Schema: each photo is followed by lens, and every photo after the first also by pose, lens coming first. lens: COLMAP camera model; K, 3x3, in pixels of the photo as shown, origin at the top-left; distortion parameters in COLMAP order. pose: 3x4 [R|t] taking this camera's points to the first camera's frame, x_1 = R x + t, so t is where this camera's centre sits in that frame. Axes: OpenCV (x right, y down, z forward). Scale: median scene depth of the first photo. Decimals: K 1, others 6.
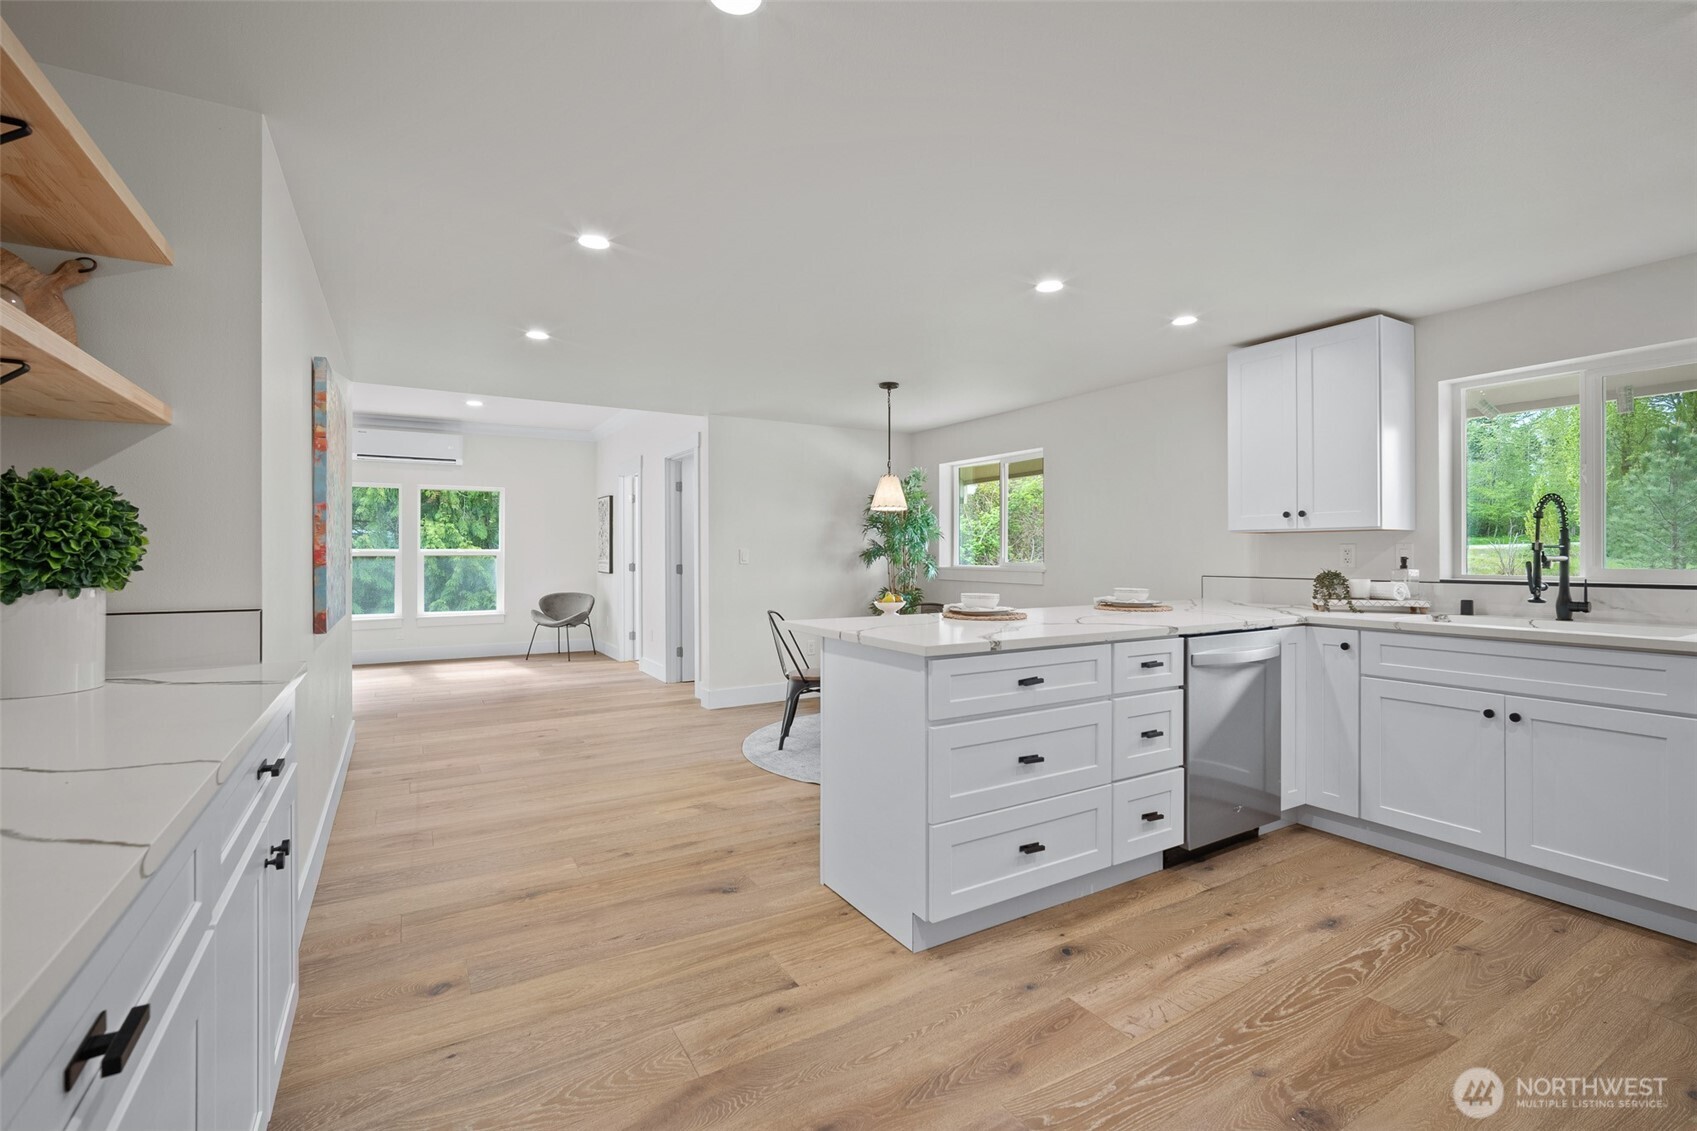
lens RADIAL K [[744.1, 0, 848.8], [0, 744.1, 555.7], [0, 0, 1]] dist [-0.010385, 0.002893]
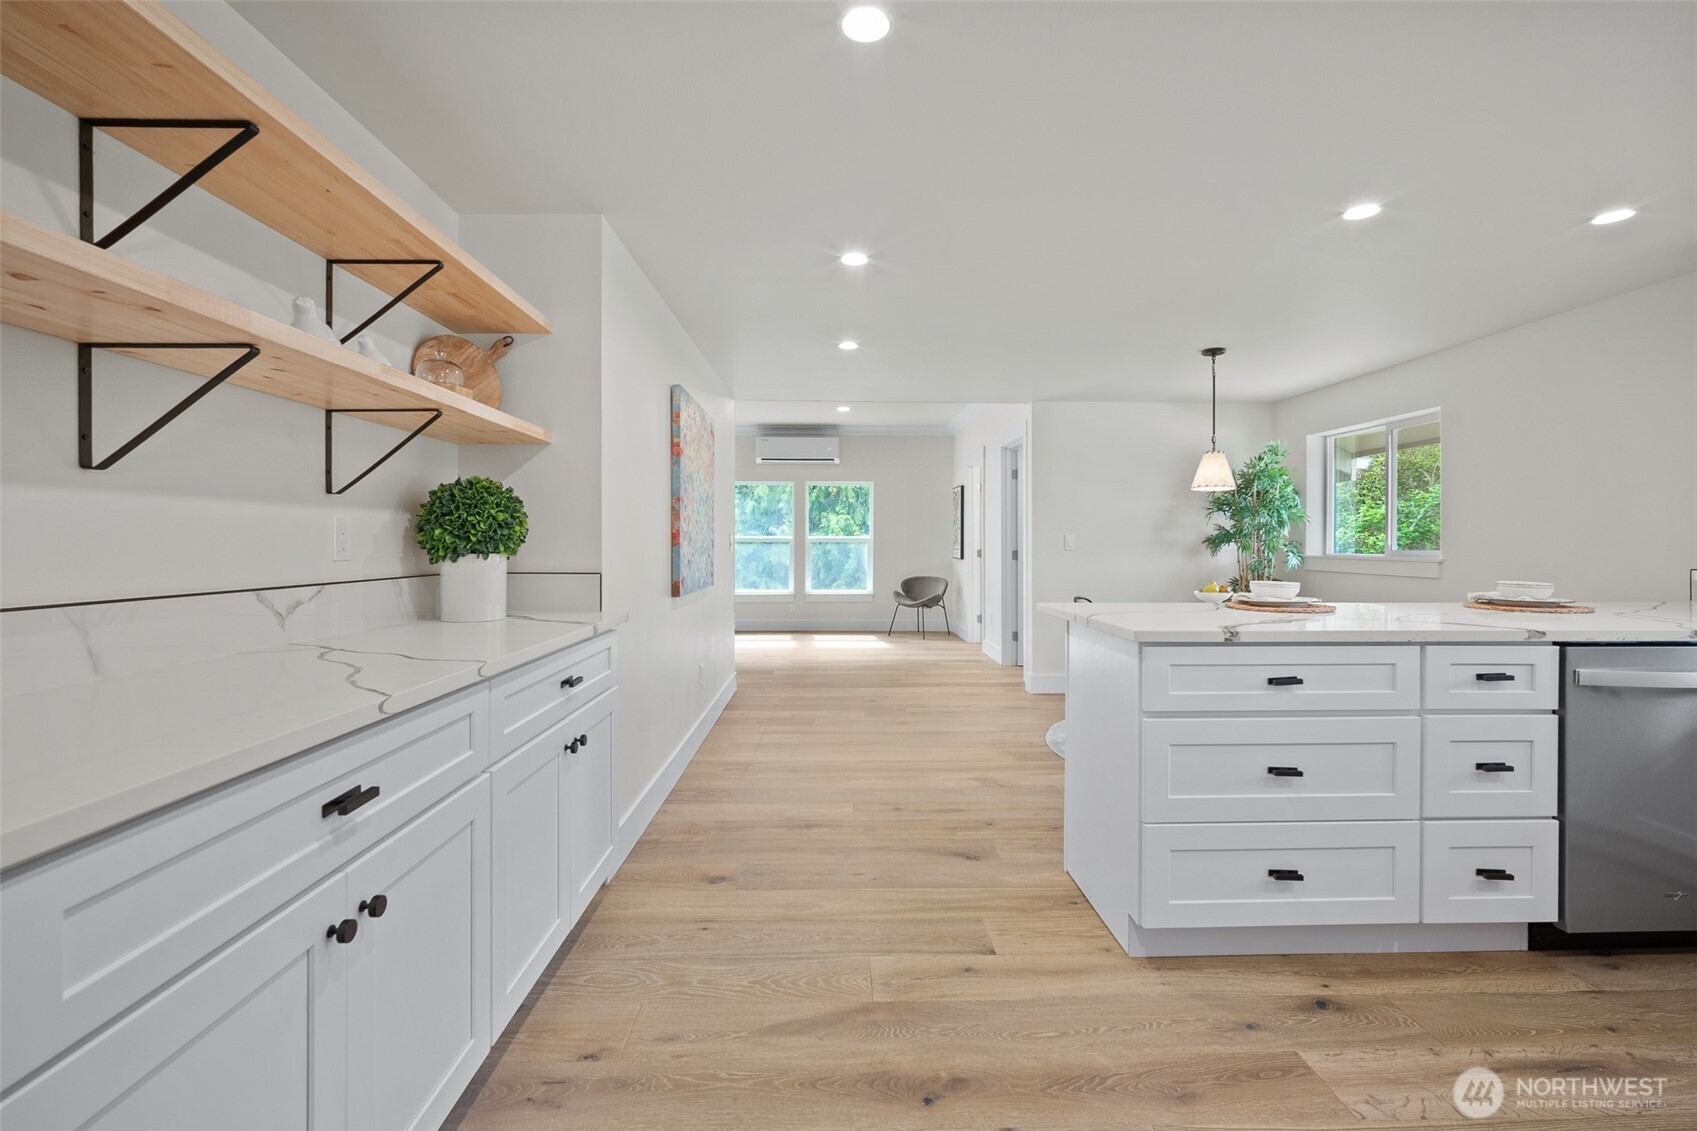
lens RADIAL K [[744.1, 0, 857.3], [0, 744.1, 545.8], [0, 0, 1]] dist [-0.010385, 0.002893]
pose [[0.875542, 0.004724, -0.483119, 0.198803], [-0.004298, 0.999989, 0.001988, 0.011524], [0.483123, 0.000335, 0.875552, 0.008995]]
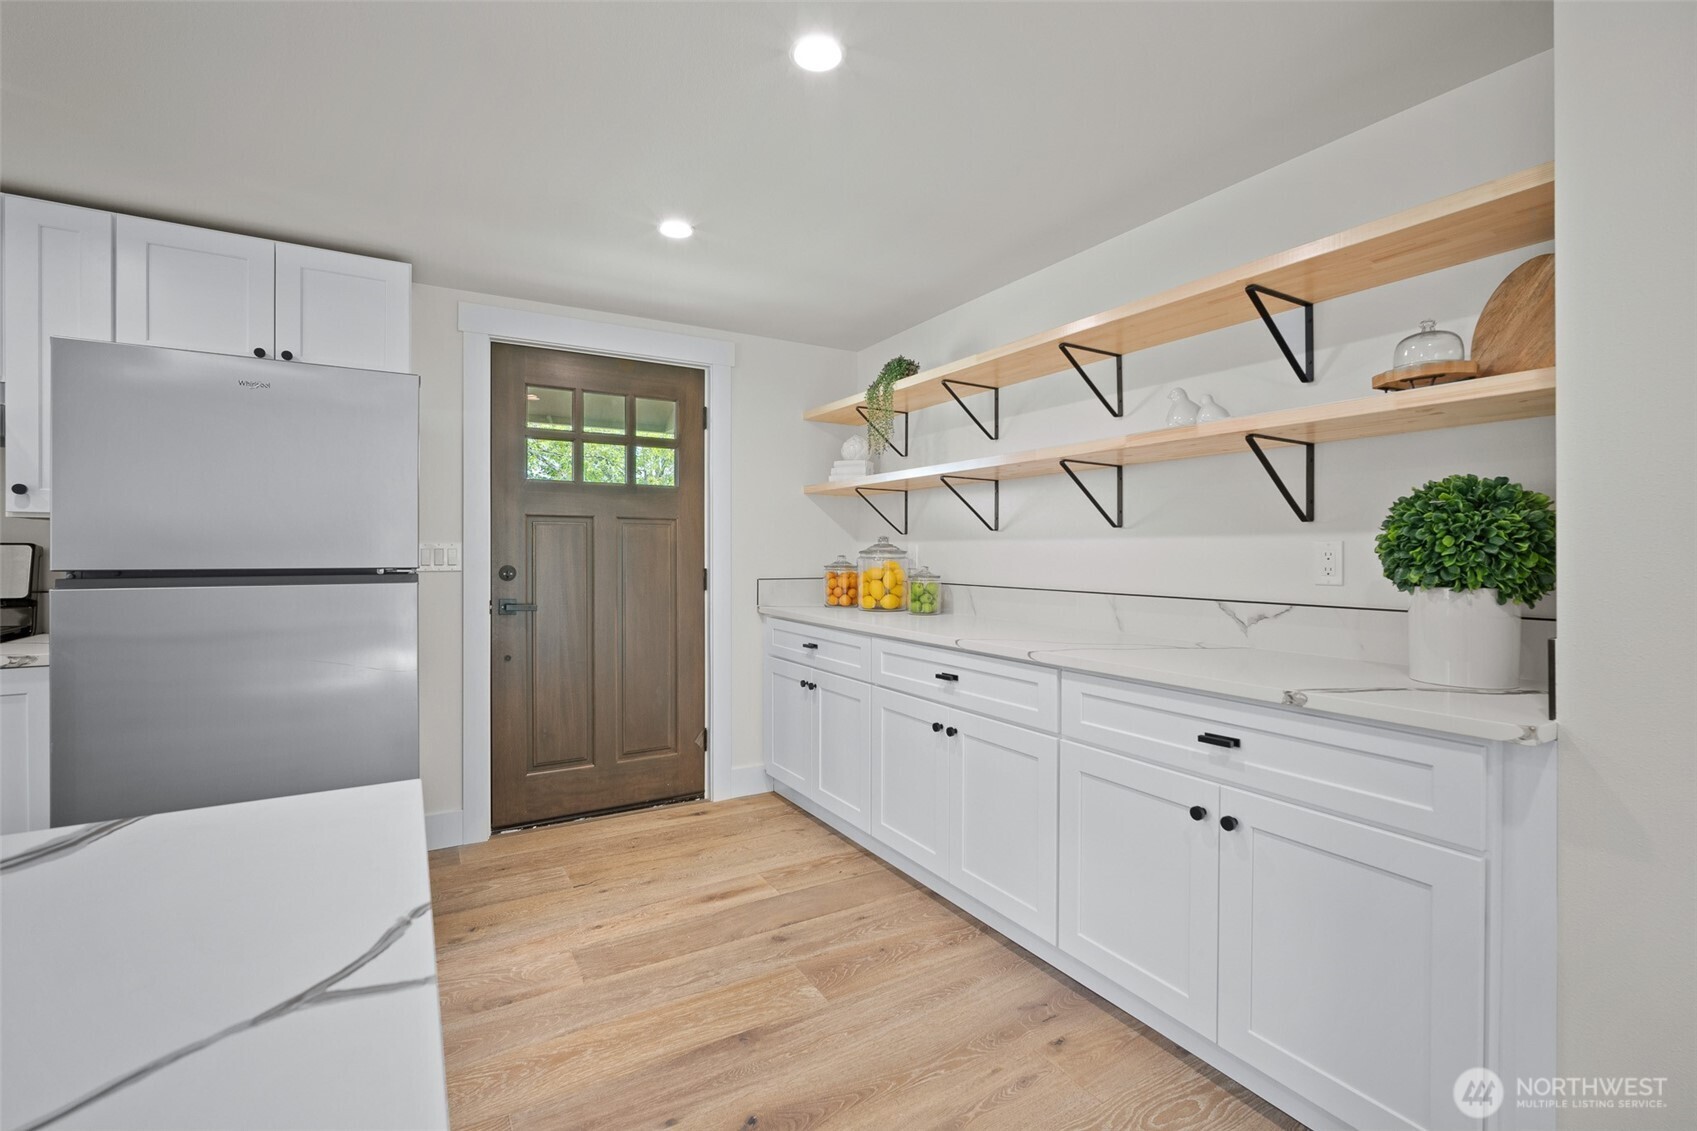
lens RADIAL K [[744.1, 0, 853.7], [0, 744.1, 557.1], [0, 0, 1]] dist [-0.010385, 0.002893]
pose [[-0.999999, -0.000801, 0.001098, -0.113588], [-0.000790, 0.999952, 0.009795, -0.005628], [-0.001105, 0.009794, -0.999951, 1.130135]]
